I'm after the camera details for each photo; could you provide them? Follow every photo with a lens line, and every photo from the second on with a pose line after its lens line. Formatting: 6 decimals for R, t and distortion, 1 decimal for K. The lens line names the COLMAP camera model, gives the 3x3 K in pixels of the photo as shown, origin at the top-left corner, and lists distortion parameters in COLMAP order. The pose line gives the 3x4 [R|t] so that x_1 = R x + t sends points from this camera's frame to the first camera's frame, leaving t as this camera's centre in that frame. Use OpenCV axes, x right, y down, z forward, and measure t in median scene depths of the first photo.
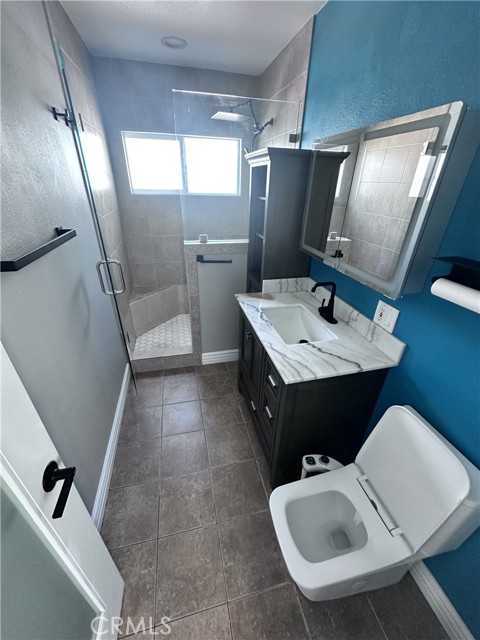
lens RADIAL K [[256.6, 0, 240.7], [0, 256.6, 318.8], [0, 0, 1]] dist [-0.001264, 0.000222]
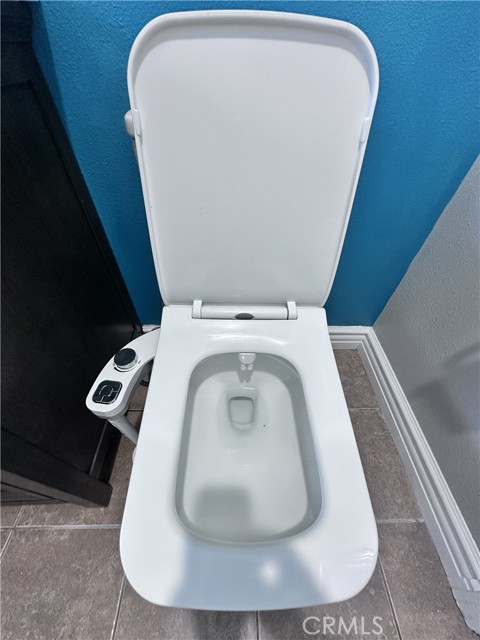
lens RADIAL K [[256.6, 0, 240.7], [0, 256.6, 318.8], [0, 0, 1]] dist [-0.001264, 0.000222]
pose [[0.216632, -0.737258, 0.639938, 0.160297], [0.445362, 0.657953, 0.607249, 0.357052], [-0.868748, 0.153454, 0.470880, 0.663154]]
